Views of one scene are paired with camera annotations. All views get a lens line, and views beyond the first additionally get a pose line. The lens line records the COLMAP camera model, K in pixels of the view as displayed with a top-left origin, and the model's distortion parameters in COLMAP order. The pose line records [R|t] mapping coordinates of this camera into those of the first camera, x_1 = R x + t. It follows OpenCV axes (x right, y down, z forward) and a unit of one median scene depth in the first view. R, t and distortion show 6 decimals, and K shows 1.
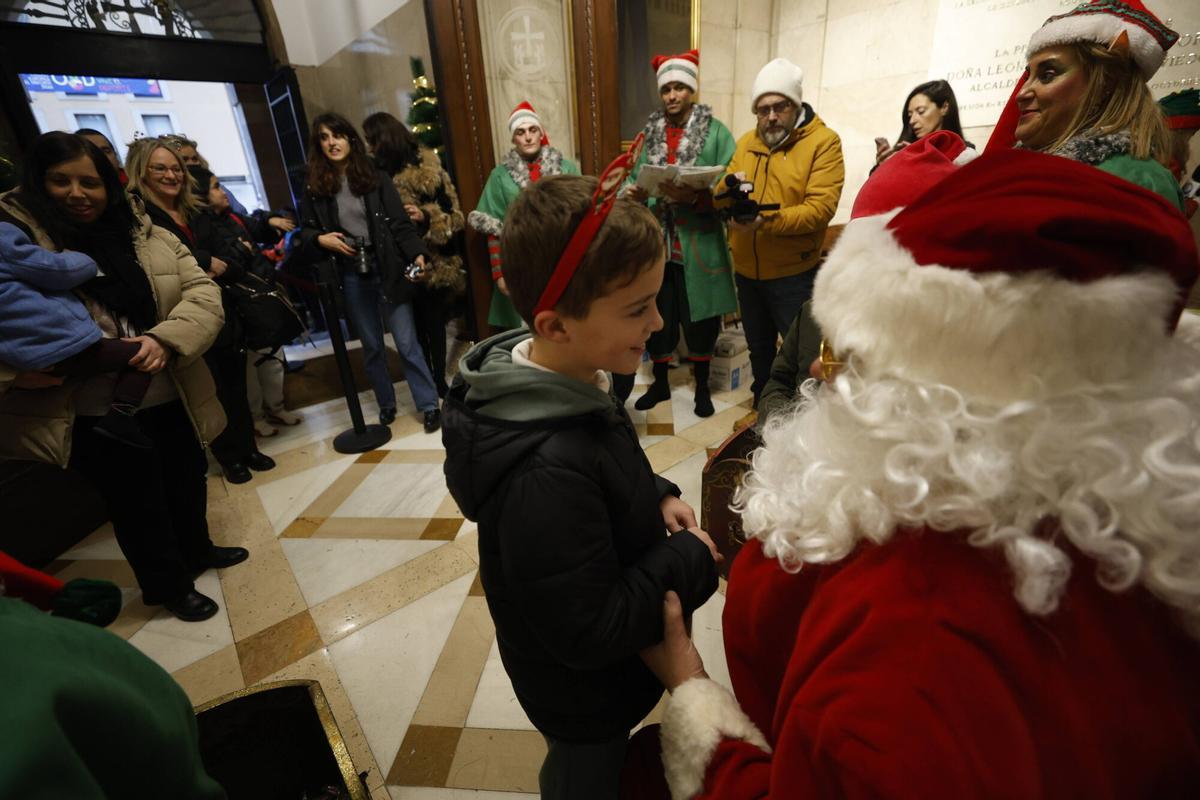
lens RADIAL K [[518.2, 0, 594.5], [0, 518.2, 403.0], [0, 0, 1]] dist [-0.009322, 0.001165]
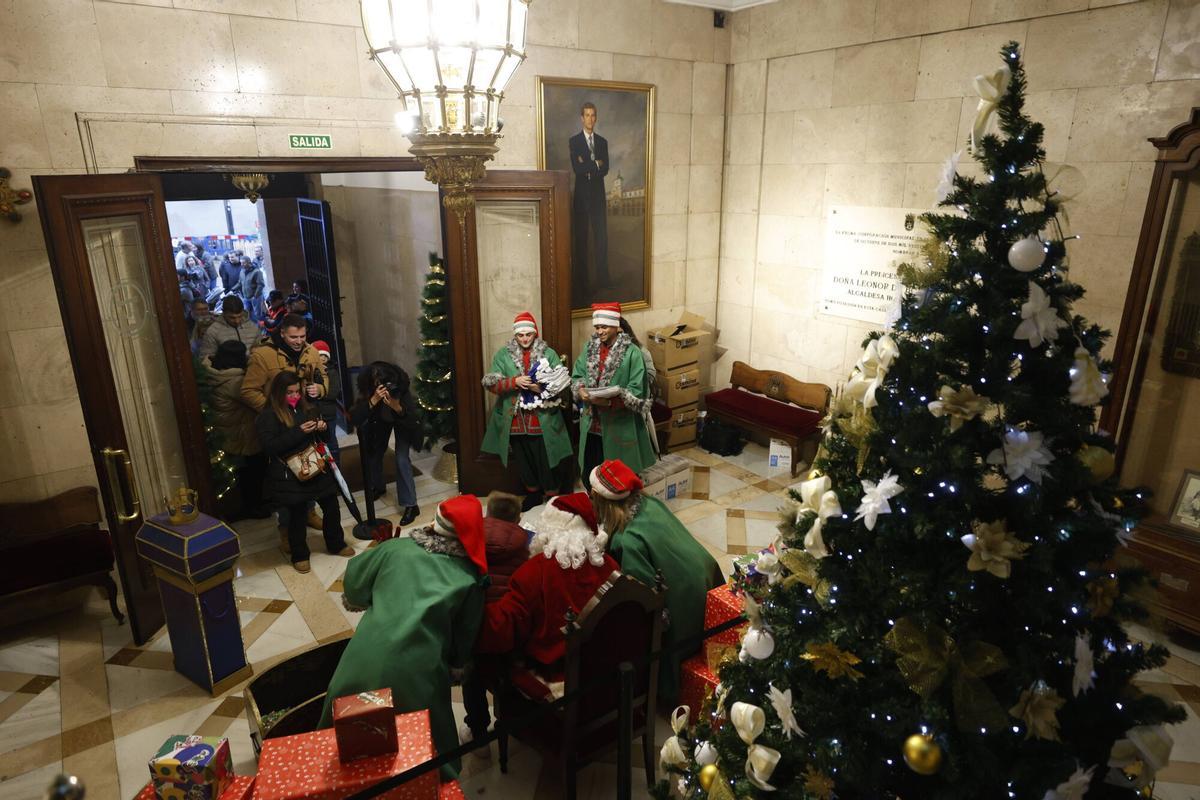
lens RADIAL K [[732.0, 0, 595.4], [0, 732.0, 397.5], [0, 0, 1]] dist [0.003799, 0.002162]
pose [[0.996512, 0.068971, -0.046973, 0.225536], [-0.073035, 0.993157, -0.091128, -0.147081], [0.040366, 0.094241, 0.994731, -0.979800]]
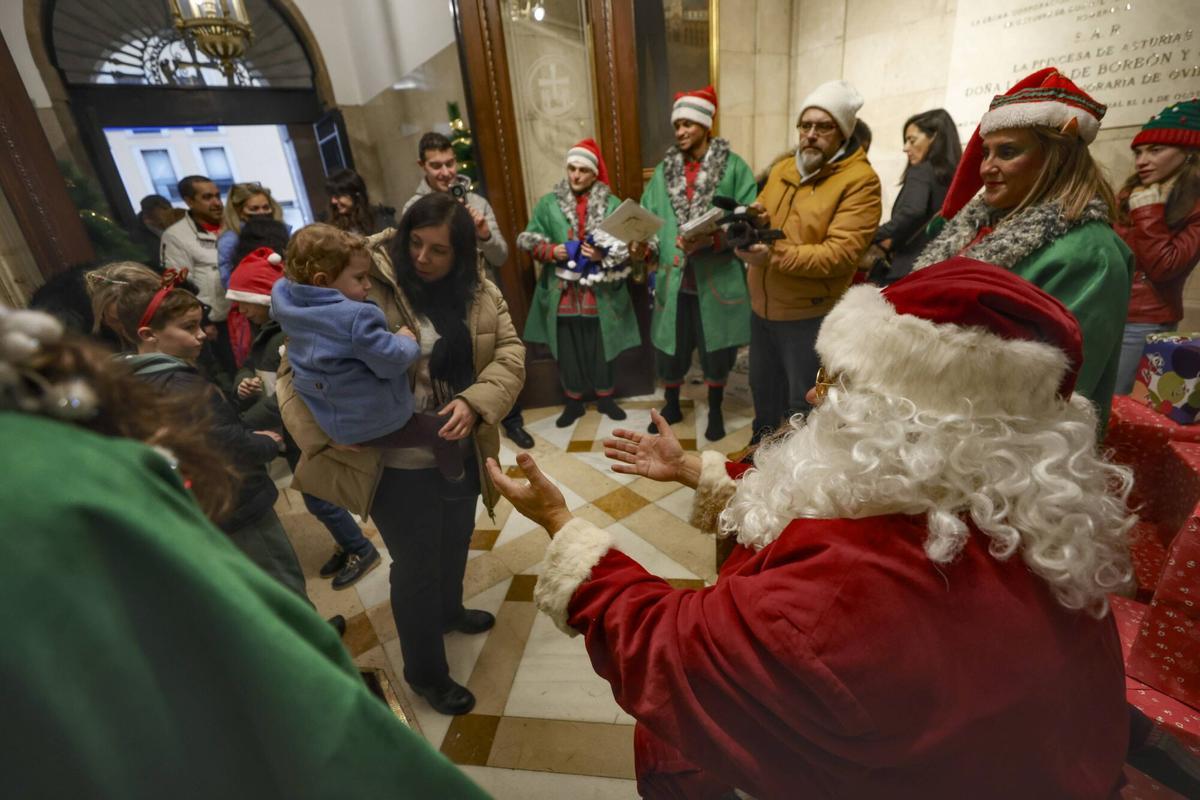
lens RADIAL K [[518.2, 0, 596.6], [0, 518.2, 405.9], [0, 0, 1]] dist [-0.009322, 0.001165]
pose [[0.997862, -0.013239, -0.064006, 0.019320], [0.013004, 0.999907, -0.004086, -0.026589], [0.064054, 0.003245, 0.997941, -0.067388]]
